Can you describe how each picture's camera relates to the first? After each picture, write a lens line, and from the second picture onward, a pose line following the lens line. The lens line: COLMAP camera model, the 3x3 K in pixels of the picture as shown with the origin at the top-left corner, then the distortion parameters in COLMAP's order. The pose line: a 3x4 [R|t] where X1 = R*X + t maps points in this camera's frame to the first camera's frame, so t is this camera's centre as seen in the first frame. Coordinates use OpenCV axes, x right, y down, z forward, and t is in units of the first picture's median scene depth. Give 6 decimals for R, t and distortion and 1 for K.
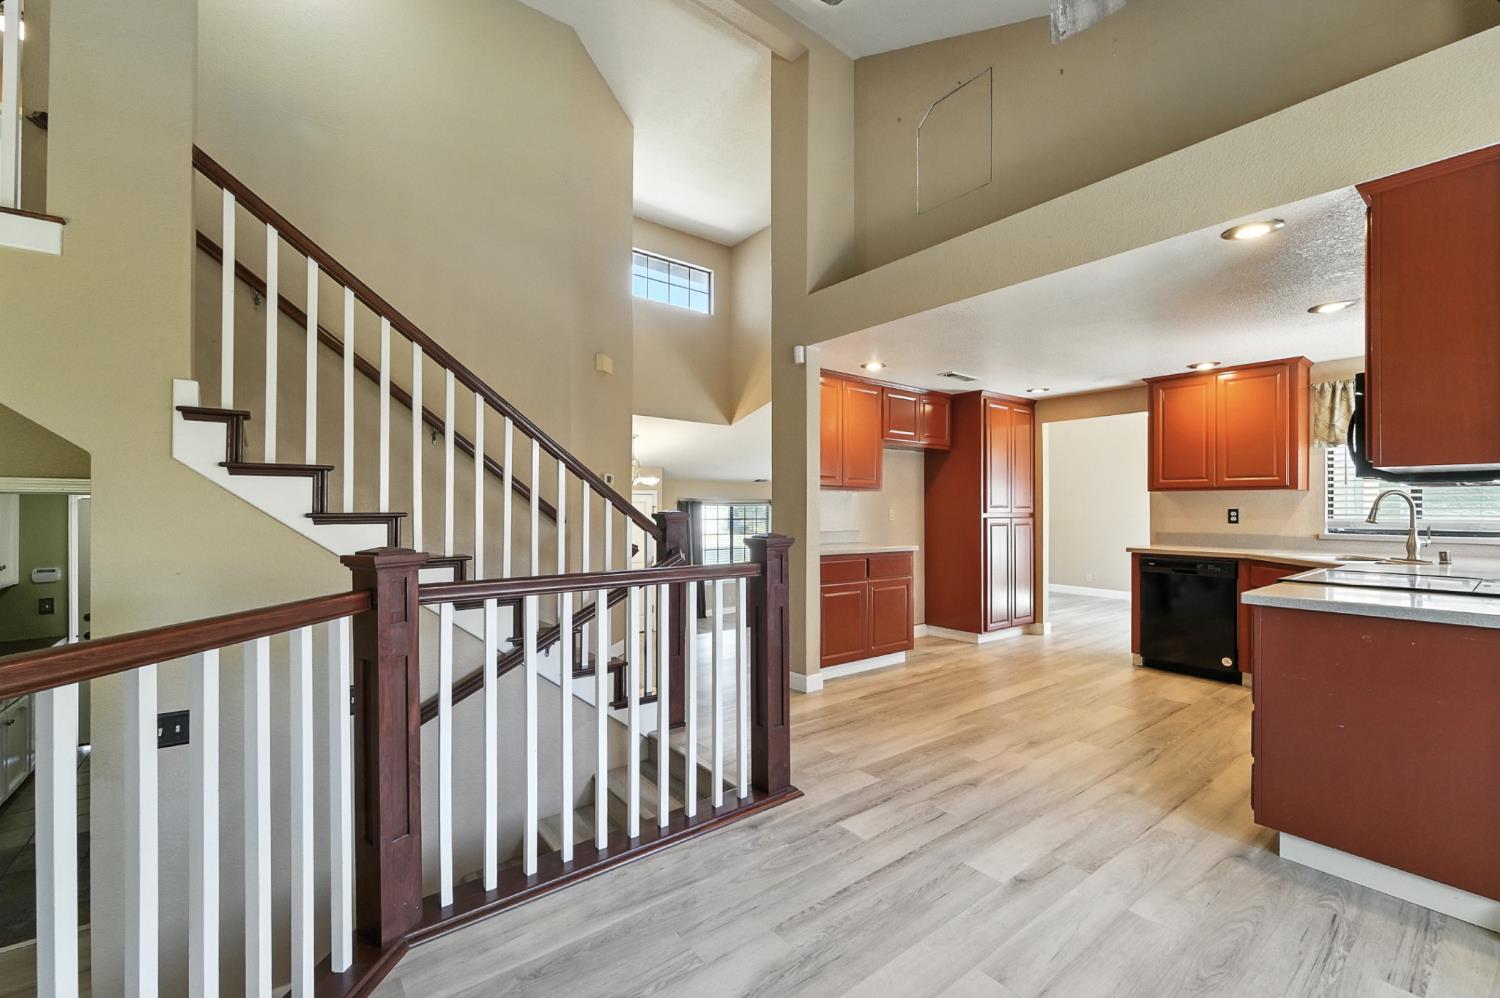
lens RADIAL K [[612.1, 0, 748.1], [0, 612.1, 505.2], [0, 0, 1]] dist [-0.000761, -0.000201]
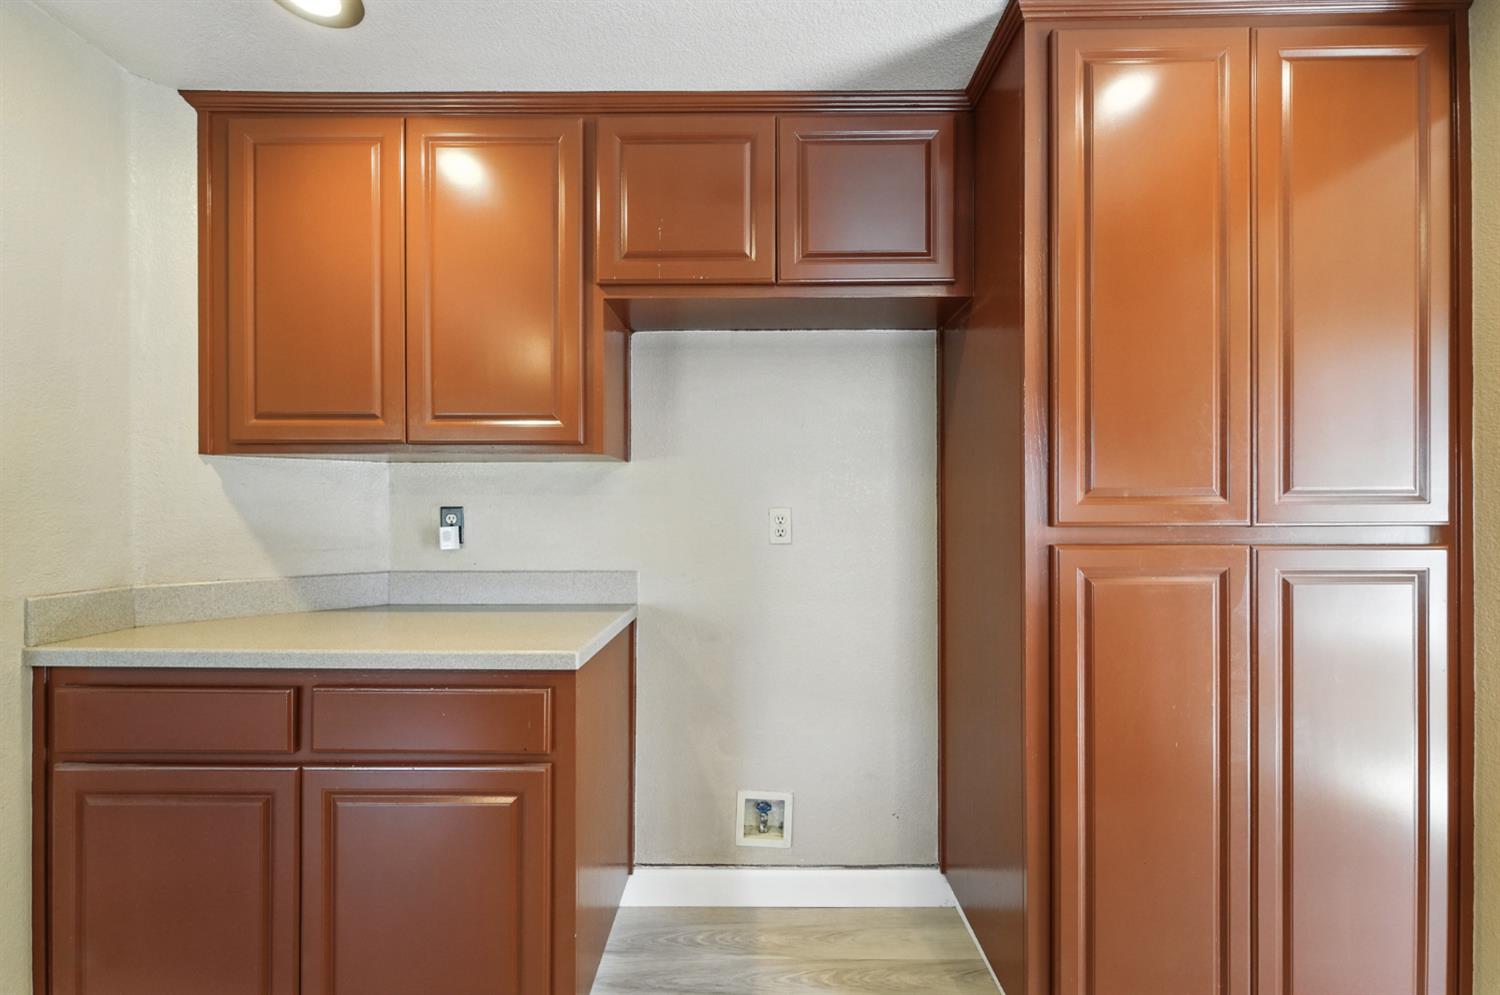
lens RADIAL K [[612.1, 0, 748.1], [0, 612.1, 503.7], [0, 0, 1]] dist [-0.000761, -0.000201]
pose [[0.792749, -0.008554, -0.609488, 0.499608], [0.008345, 0.999960, -0.003180, 0.004948], [0.609491, -0.002566, 0.792789, 0.850478]]
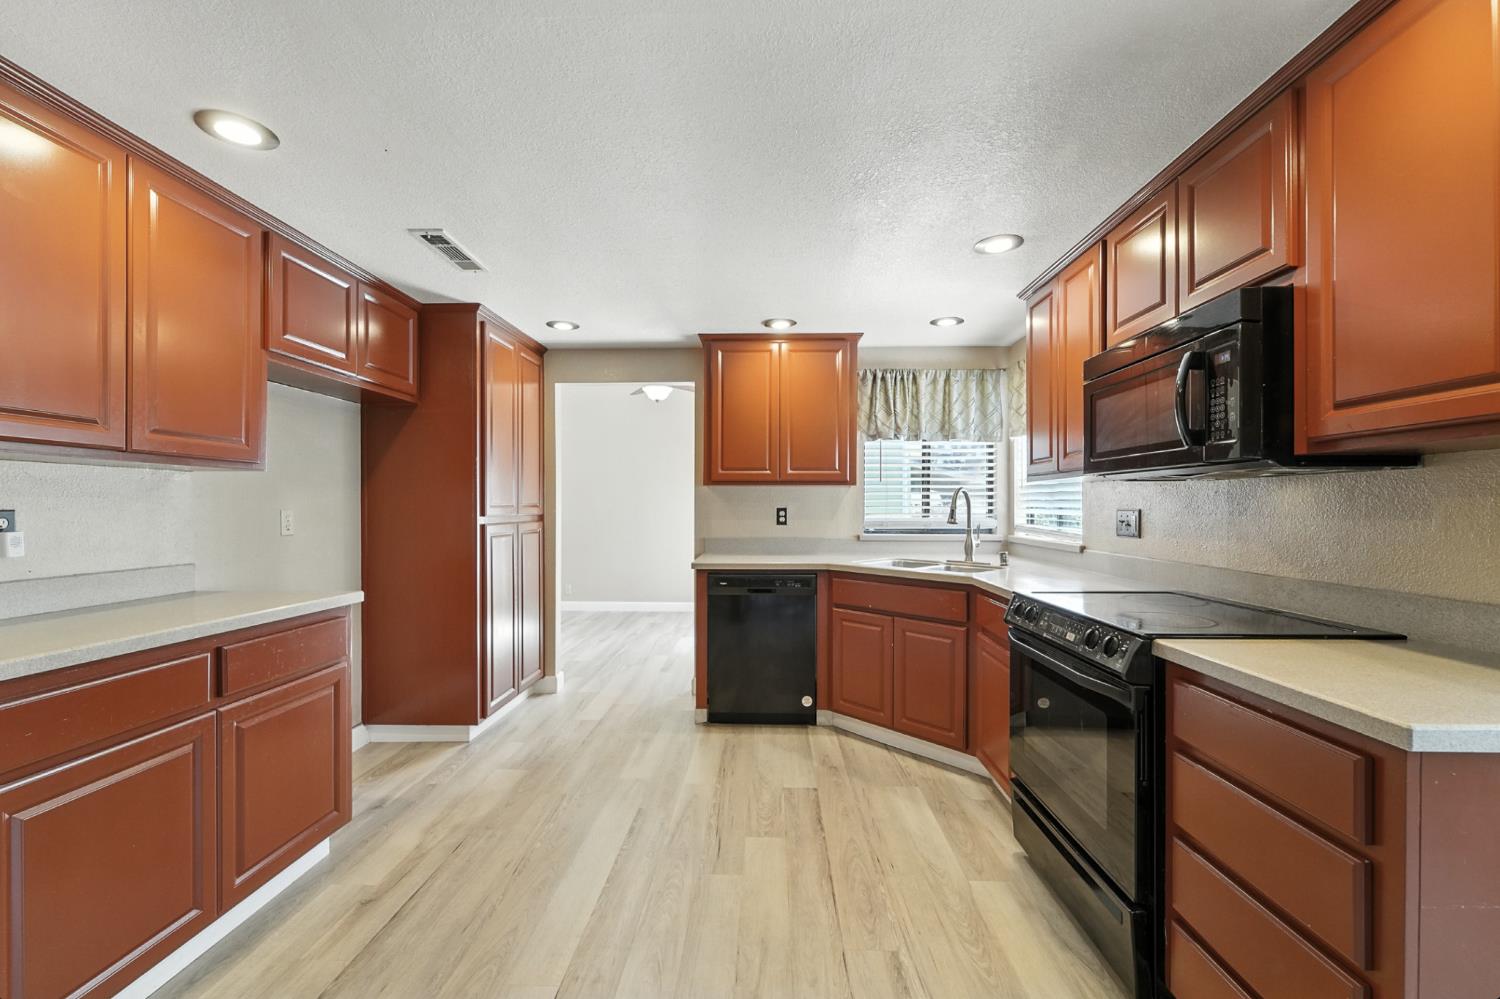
lens RADIAL K [[612.1, 0, 748.1], [0, 612.1, 505.7], [0, 0, 1]] dist [-0.000761, -0.000201]
pose [[0.629830, -0.002127, 0.776730, 0.105339], [-0.000639, 0.999994, 0.003257, 0.000420], [-0.776733, -0.002547, 0.629825, 0.494477]]
